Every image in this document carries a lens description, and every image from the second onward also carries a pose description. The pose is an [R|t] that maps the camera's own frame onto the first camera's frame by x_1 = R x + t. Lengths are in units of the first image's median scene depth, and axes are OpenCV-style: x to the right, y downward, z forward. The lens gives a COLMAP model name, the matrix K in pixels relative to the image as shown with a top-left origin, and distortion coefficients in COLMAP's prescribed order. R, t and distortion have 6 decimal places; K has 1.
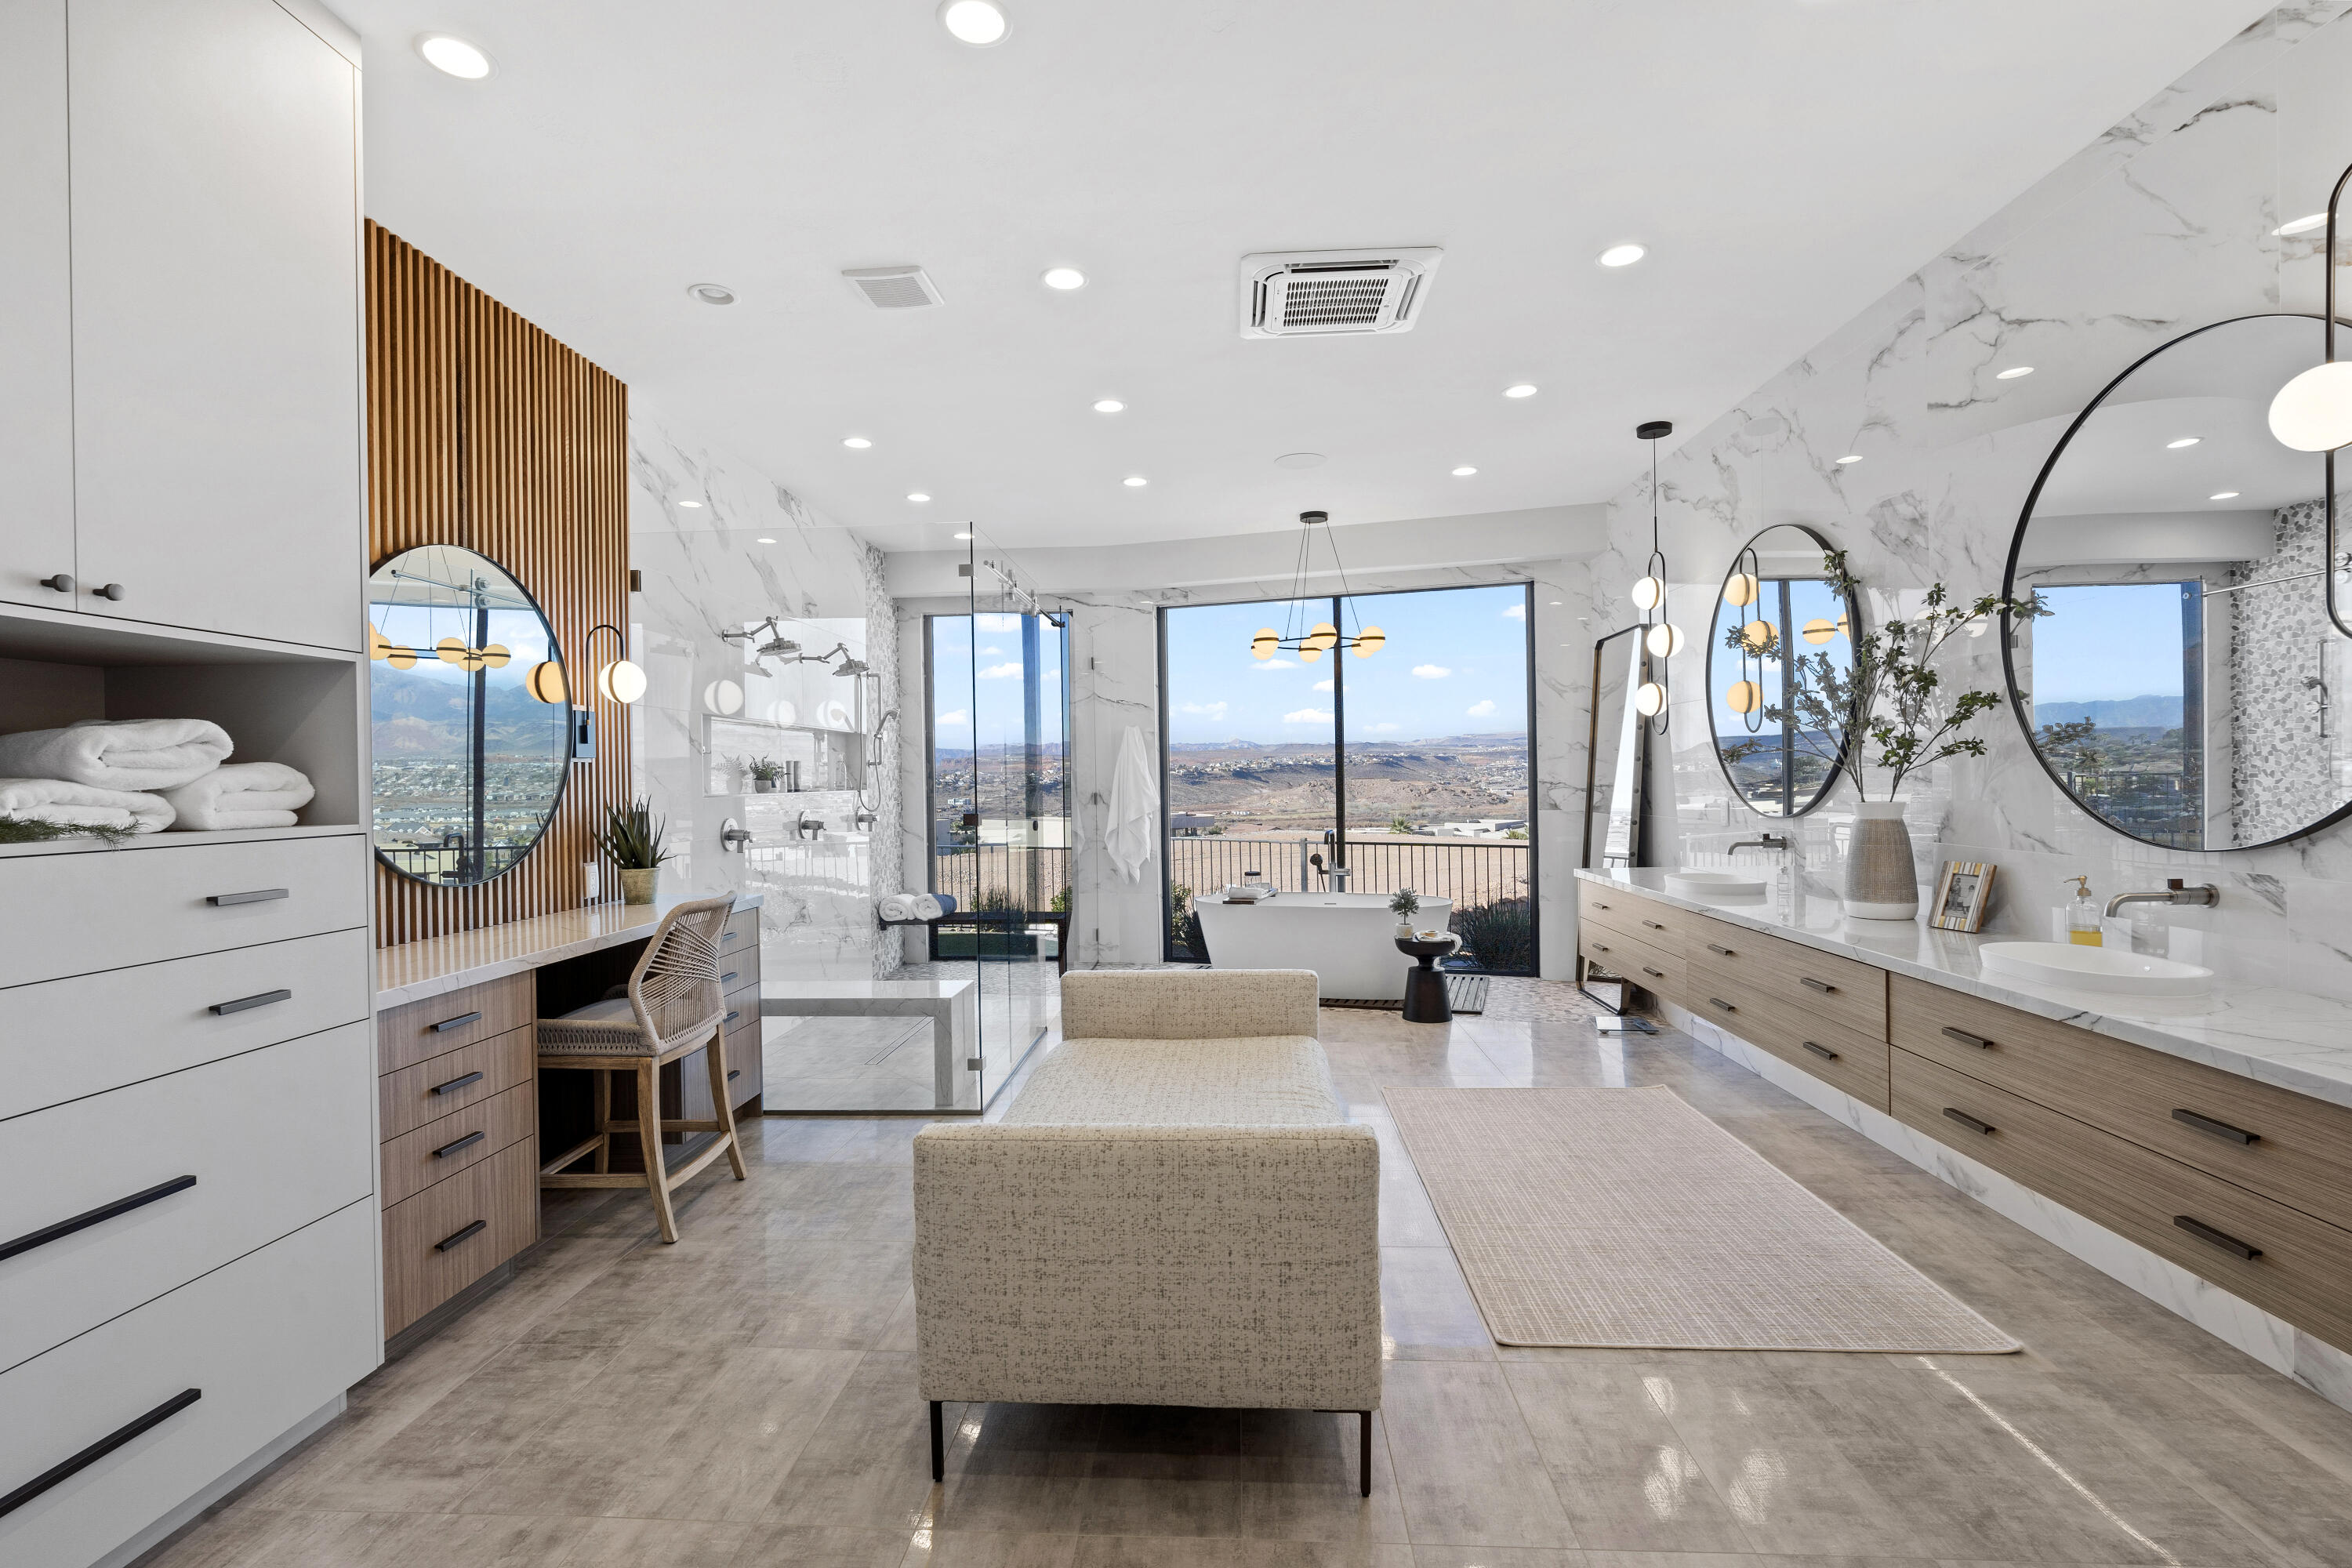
lens RADIAL K [[1086.1, 0, 1155.2], [0, 1086.1, 795.3], [0, 0, 1]] dist [0.001129, 0.001838]
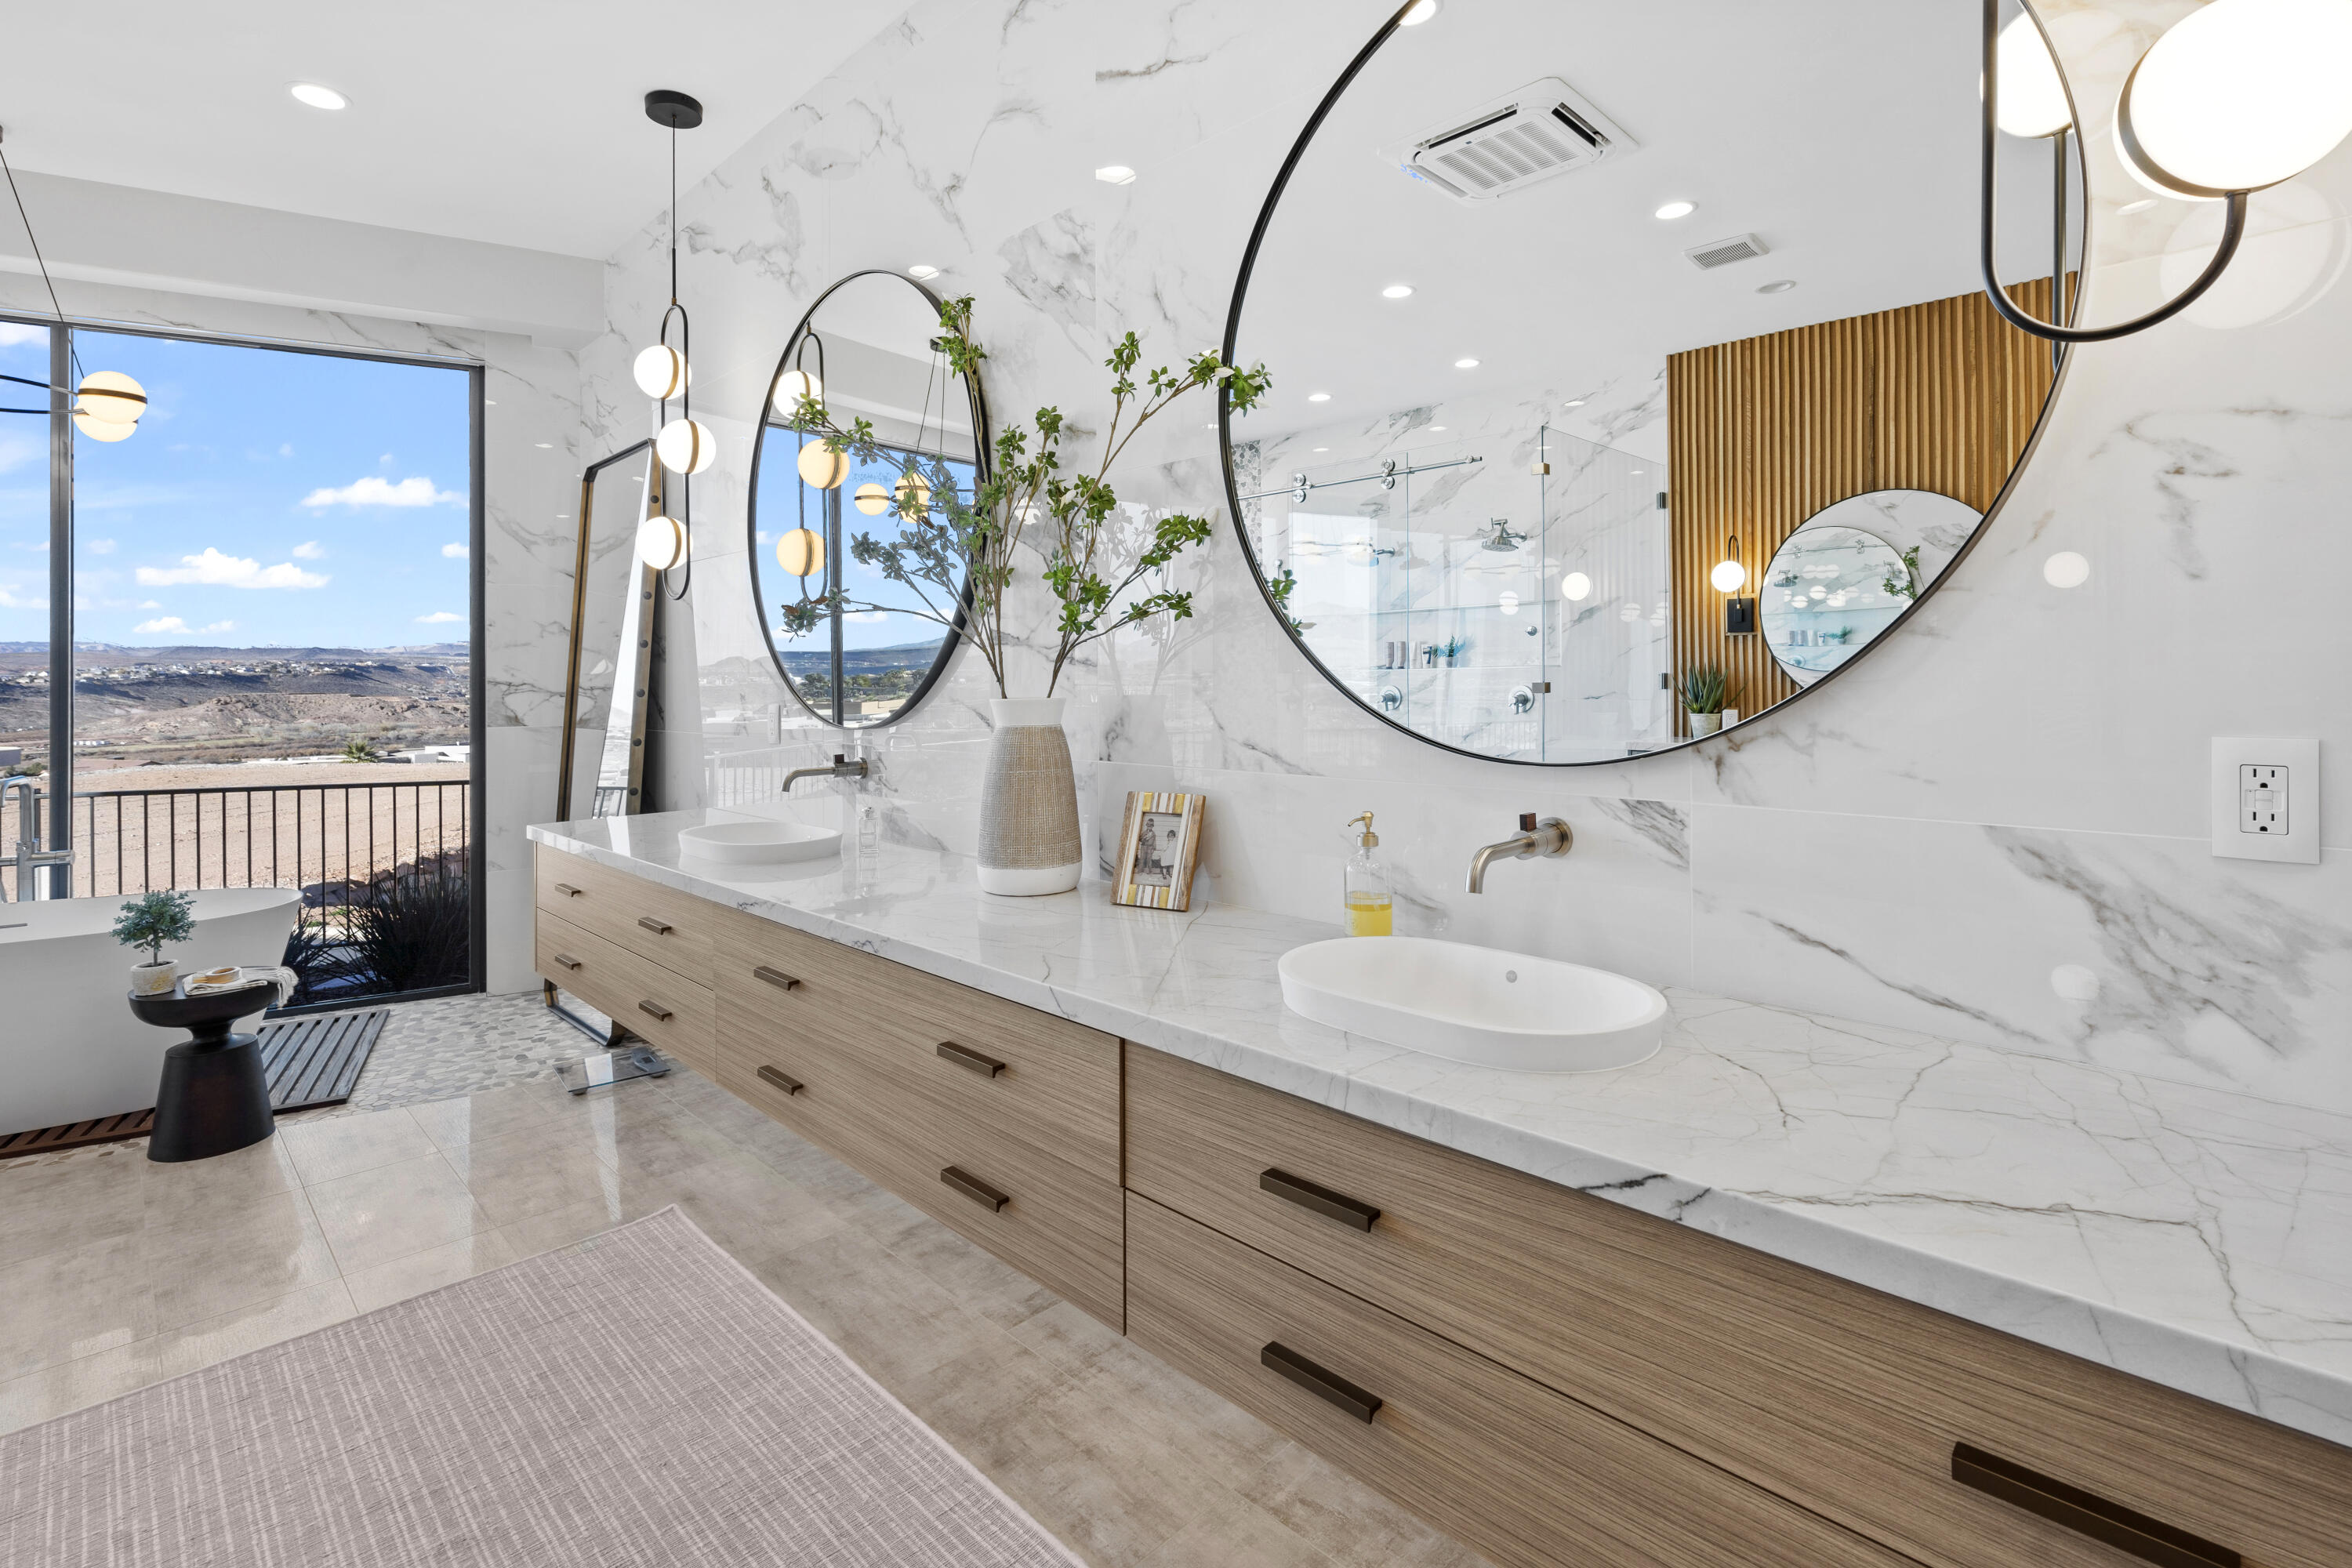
lens RADIAL K [[1086.1, 0, 1187.8], [0, 1086.1, 642.0], [0, 0, 1]] dist [0.001129, 0.001838]
pose [[0.647599, 0.035076, 0.761173, 0.247974], [0.012901, 0.998292, -0.056979, 0.010142], [-0.761872, 0.046720, 0.646041, 0.514347]]
